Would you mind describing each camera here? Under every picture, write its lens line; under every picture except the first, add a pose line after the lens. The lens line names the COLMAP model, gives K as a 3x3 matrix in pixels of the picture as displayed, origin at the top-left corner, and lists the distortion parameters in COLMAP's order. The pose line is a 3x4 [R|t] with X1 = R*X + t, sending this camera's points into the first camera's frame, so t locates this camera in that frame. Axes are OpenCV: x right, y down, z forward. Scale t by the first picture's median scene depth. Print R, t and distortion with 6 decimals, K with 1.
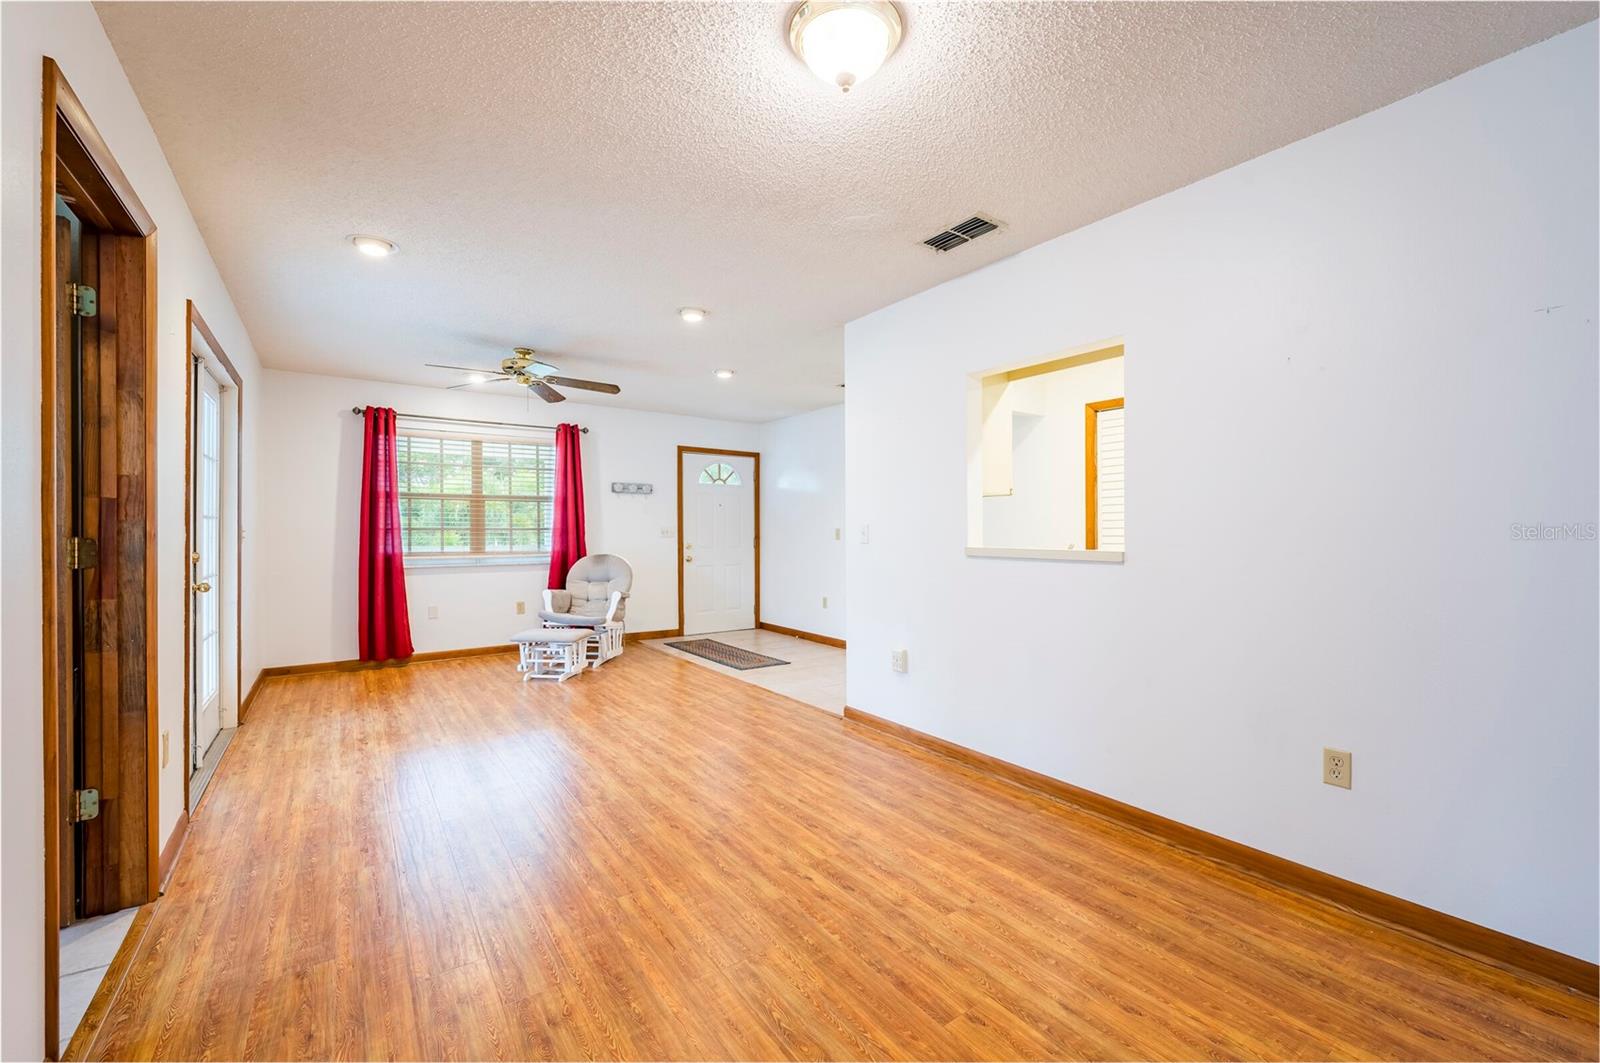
lens RADIAL K [[652.1, 0, 806.7], [0, 652.1, 533.0], [0, 0, 1]] dist [-0.000076, -0.000053]
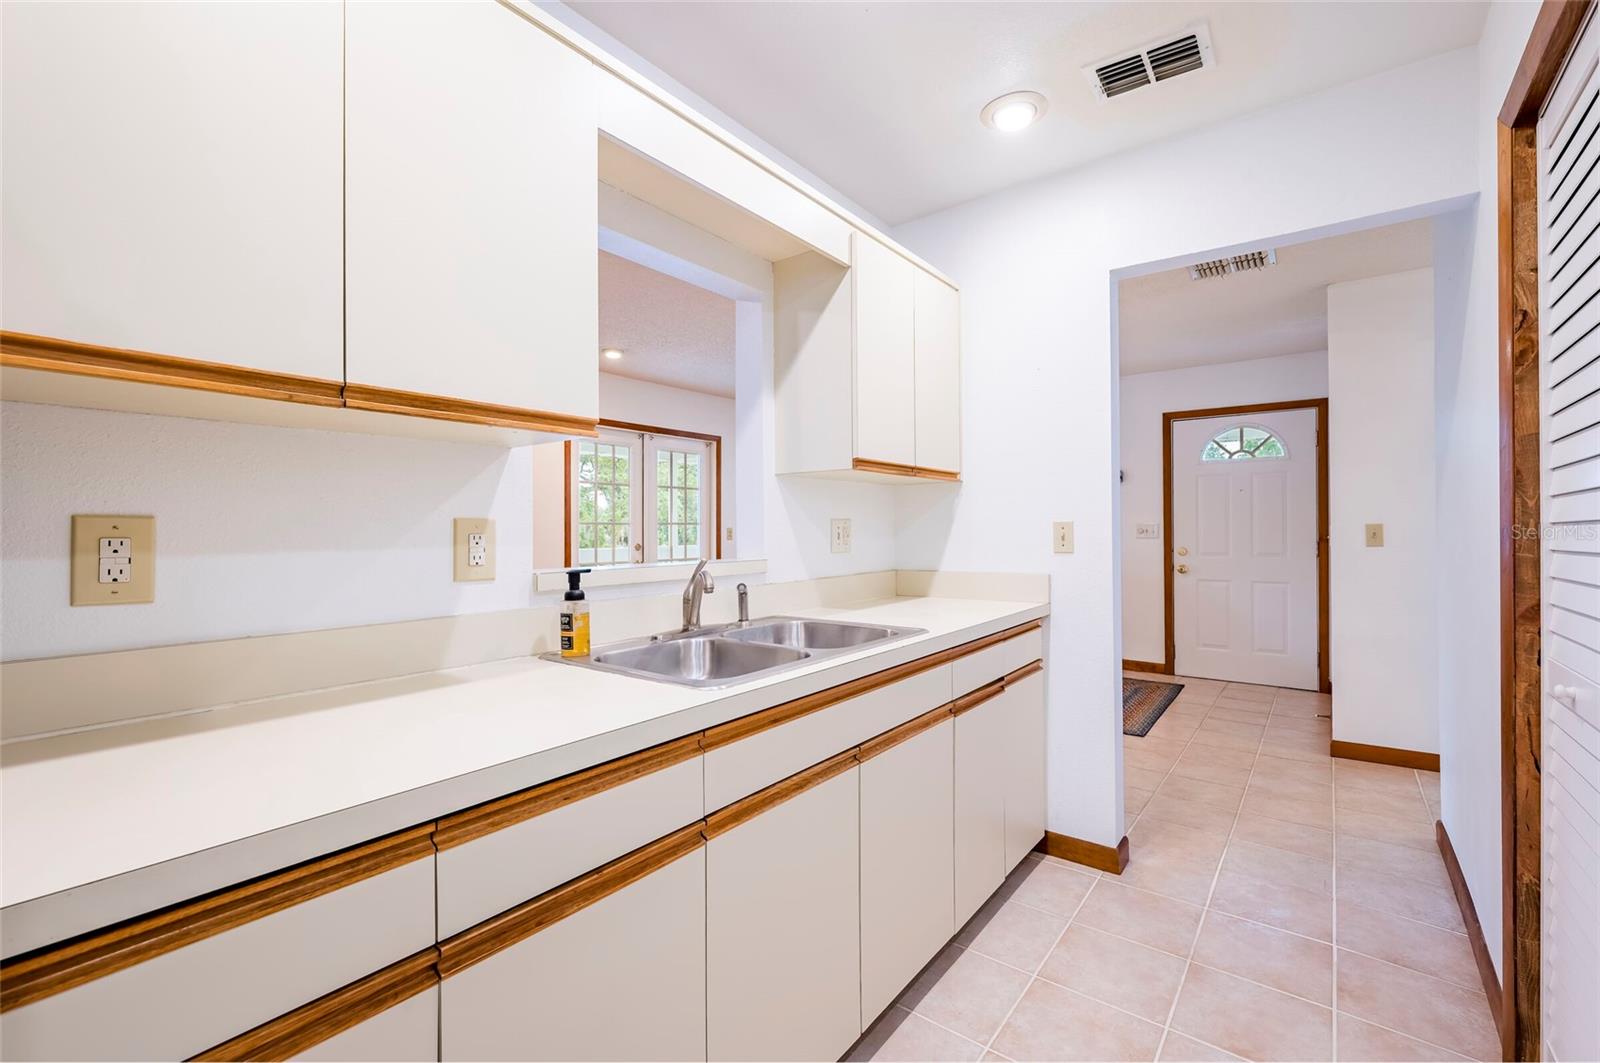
lens RADIAL K [[685.8, 0, 800.0], [0, 685.8, 531.5], [0, 0, 1]] dist [0.001041, -0.000455]
pose [[0.276979, -0.000101, -0.960876, 0.728064], [0.002088, 0.999998, 0.000497, -0.004269], [0.960874, -0.002144, 0.276978, 0.669349]]
